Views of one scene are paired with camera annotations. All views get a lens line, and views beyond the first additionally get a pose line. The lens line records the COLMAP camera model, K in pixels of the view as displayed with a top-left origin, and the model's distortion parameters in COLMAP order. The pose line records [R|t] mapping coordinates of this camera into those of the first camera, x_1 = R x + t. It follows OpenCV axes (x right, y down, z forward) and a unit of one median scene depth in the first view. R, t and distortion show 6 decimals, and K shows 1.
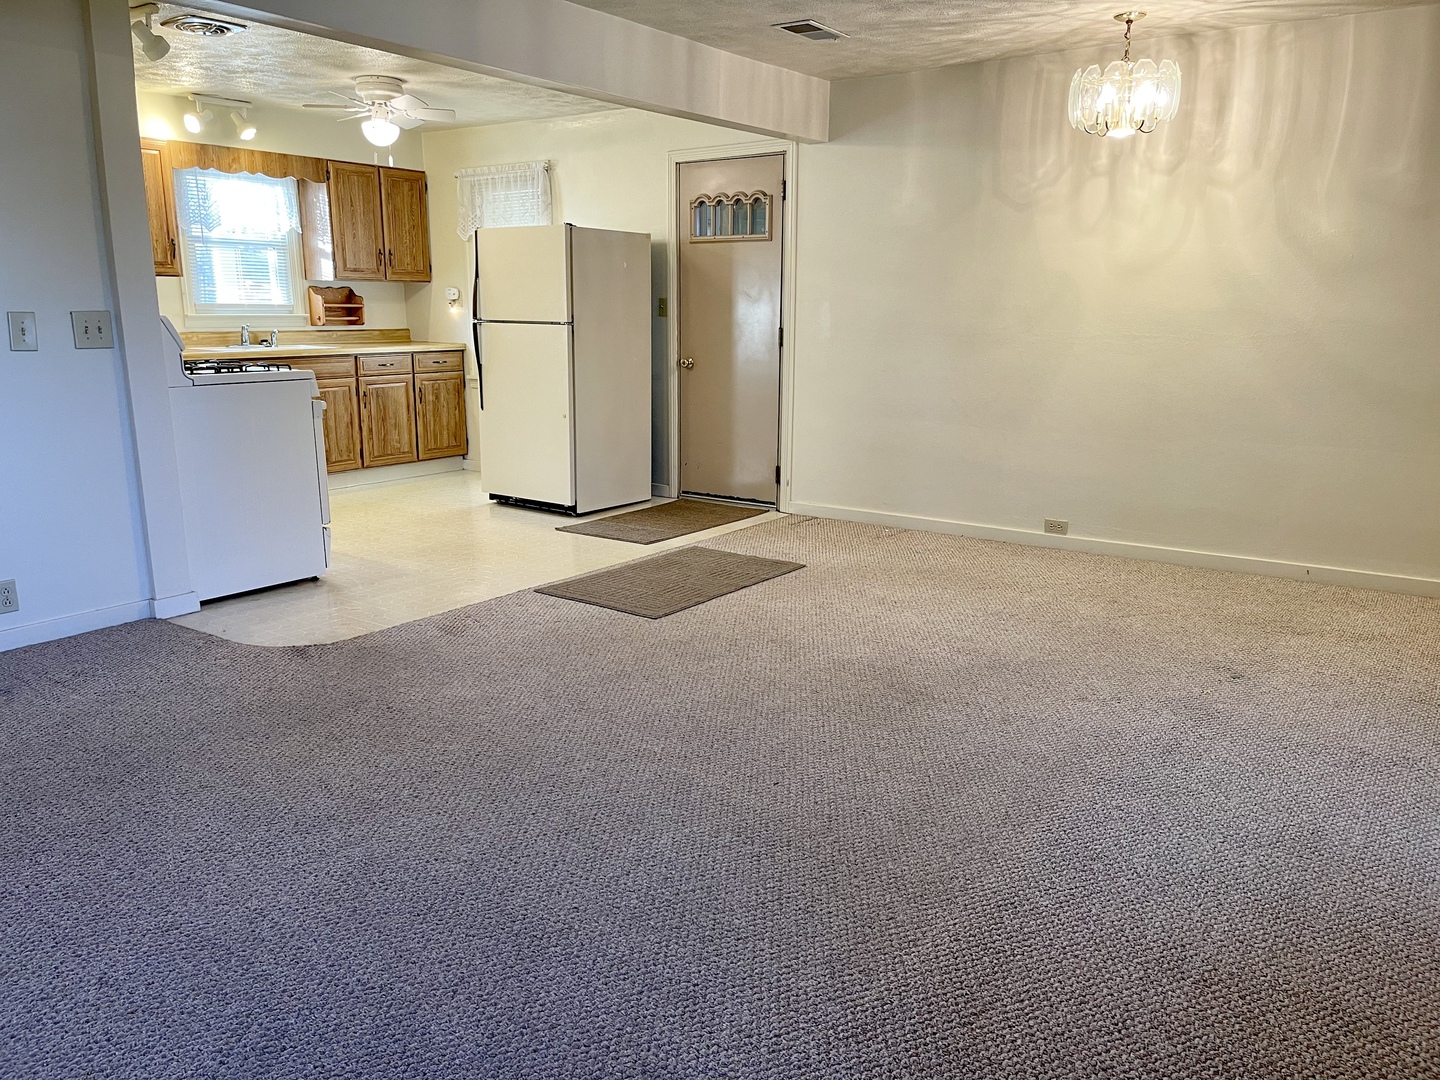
lens RADIAL K [[1088.3, 0, 716.5], [0, 1088.3, 543.3], [0, 0, 1]] dist [0.073480, -0.088082]
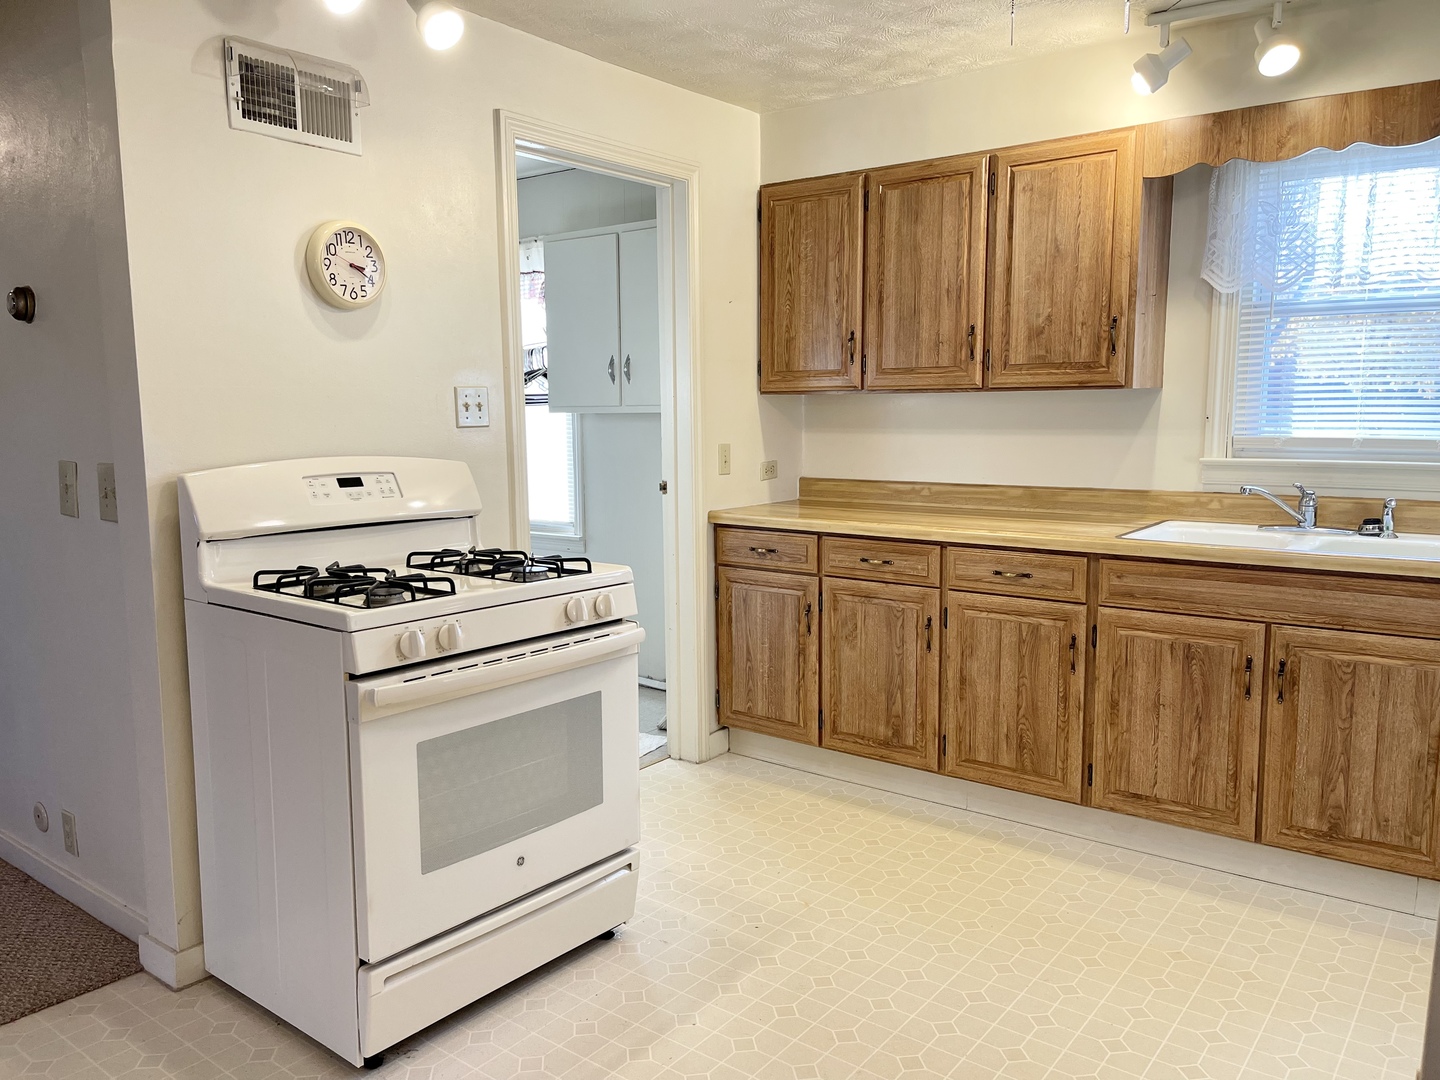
lens RADIAL K [[1088.3, 0, 716.5], [0, 1088.3, 543.3], [0, 0, 1]] dist [0.073480, -0.088082]
pose [[-0.023064, 0.122805, -0.992163, 0.033143], [-0.209750, 0.969744, 0.124906, -0.174079], [0.977483, 0.210987, 0.003392, 0.737498]]
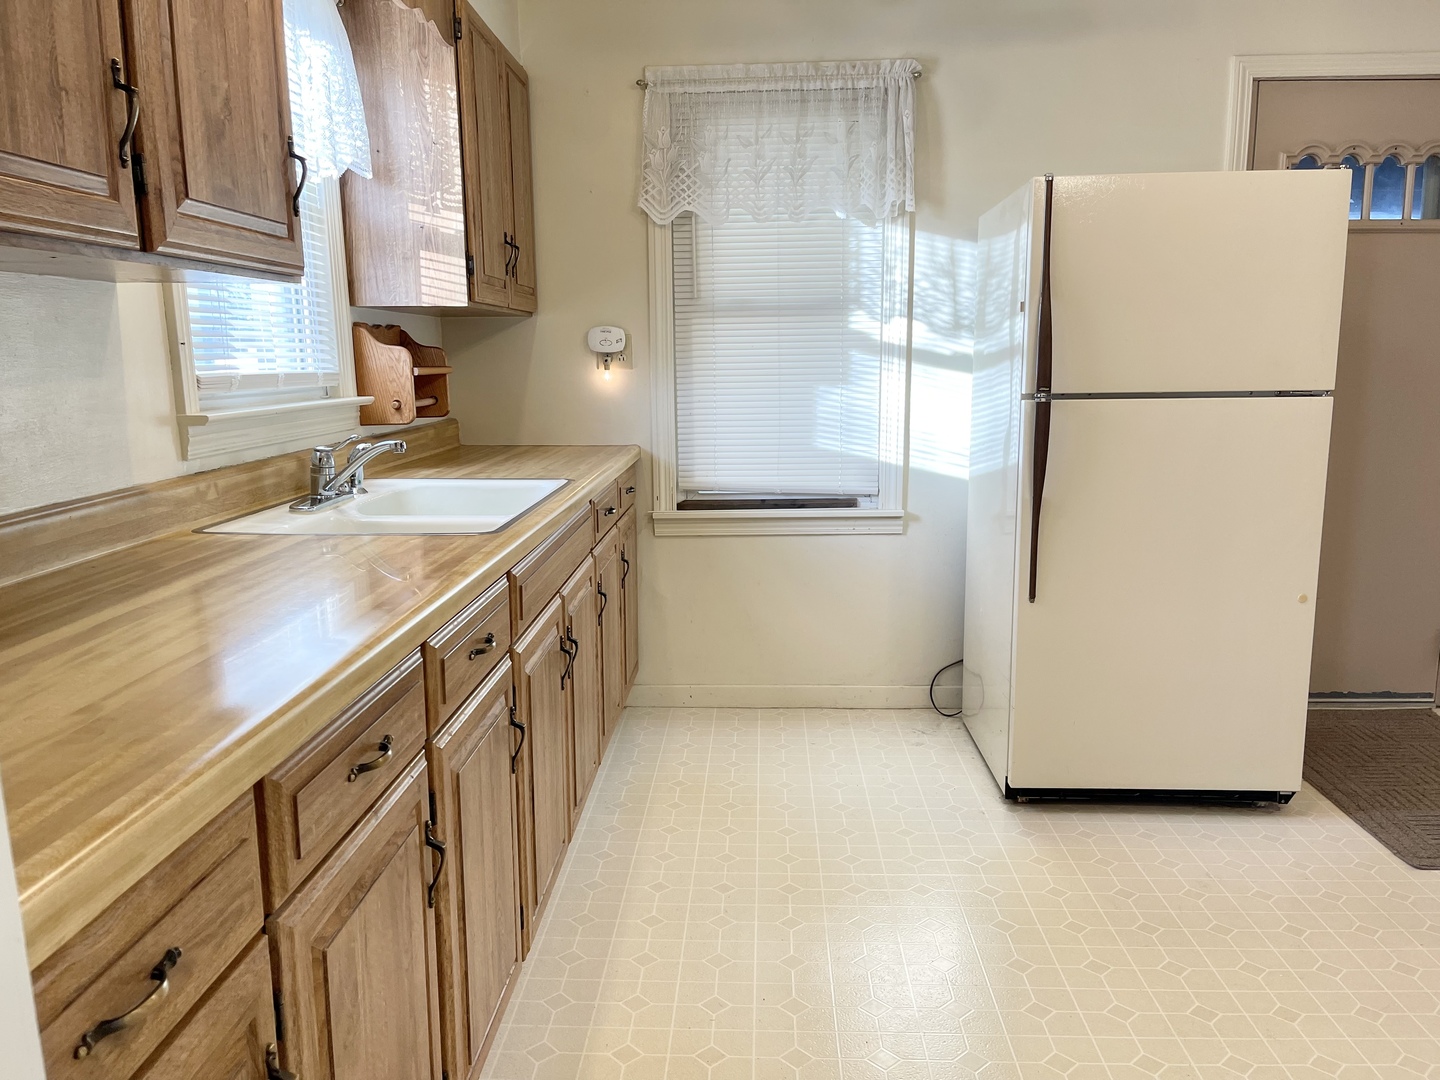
lens RADIAL K [[1088.3, 0, 716.5], [0, 1088.3, 543.3], [0, 0, 1]] dist [0.073480, -0.088082]
pose [[0.828710, -0.110804, 0.548600, -0.496933], [0.135898, 0.990709, -0.005186, -0.144253], [-0.542928, 0.078852, 0.836069, 0.642115]]
